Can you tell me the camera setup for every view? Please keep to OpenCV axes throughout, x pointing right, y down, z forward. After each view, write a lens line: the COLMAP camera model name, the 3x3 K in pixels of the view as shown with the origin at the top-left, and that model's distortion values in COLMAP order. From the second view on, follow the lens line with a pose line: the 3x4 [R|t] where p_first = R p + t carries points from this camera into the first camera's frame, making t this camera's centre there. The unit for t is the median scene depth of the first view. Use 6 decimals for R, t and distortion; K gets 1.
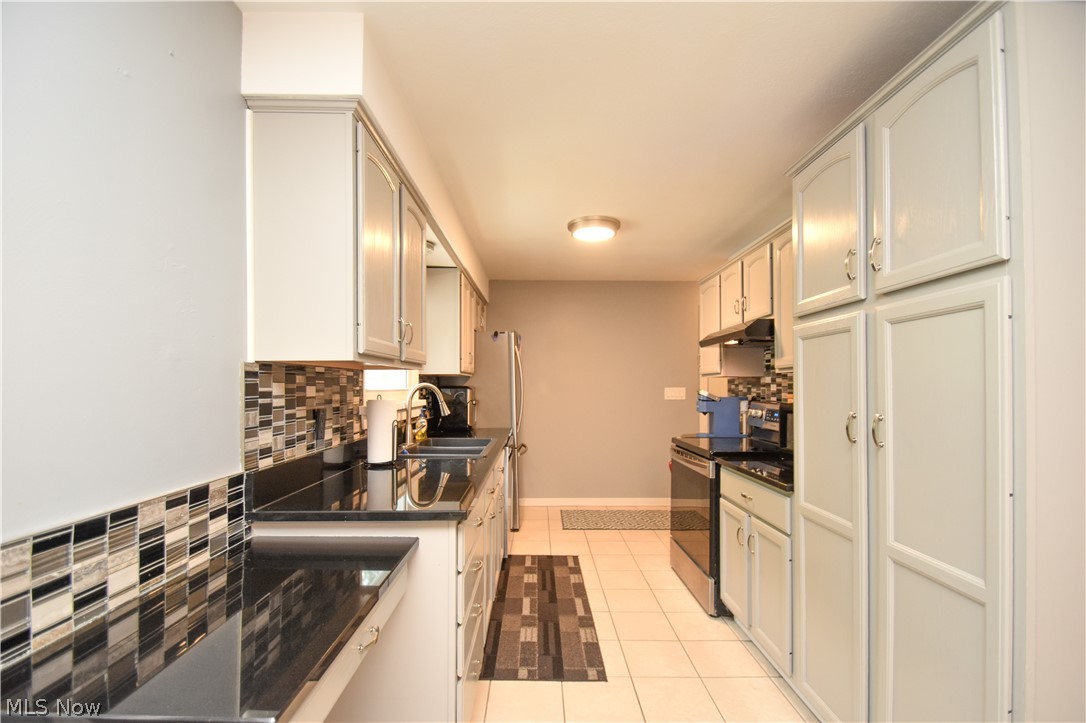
lens RADIAL K [[485.0, 0, 543.7], [0, 485.0, 380.6], [0, 0, 1]] dist [0.018496, -0.016611]
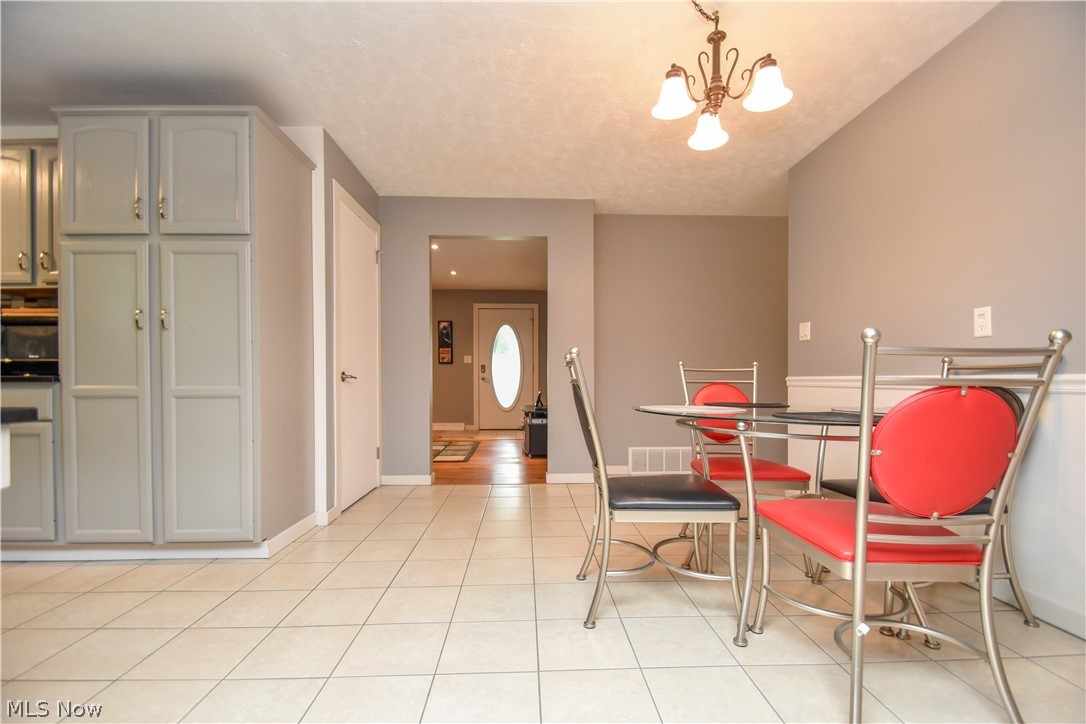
lens RADIAL K [[485.0, 0, 543.7], [0, 485.0, 381.1], [0, 0, 1]] dist [0.018496, -0.016611]
pose [[-0.025279, -0.005980, 0.999663, -0.752724], [-0.006458, 0.999962, 0.005818, 0.230692], [-0.999660, -0.006309, -0.025317, -0.159376]]
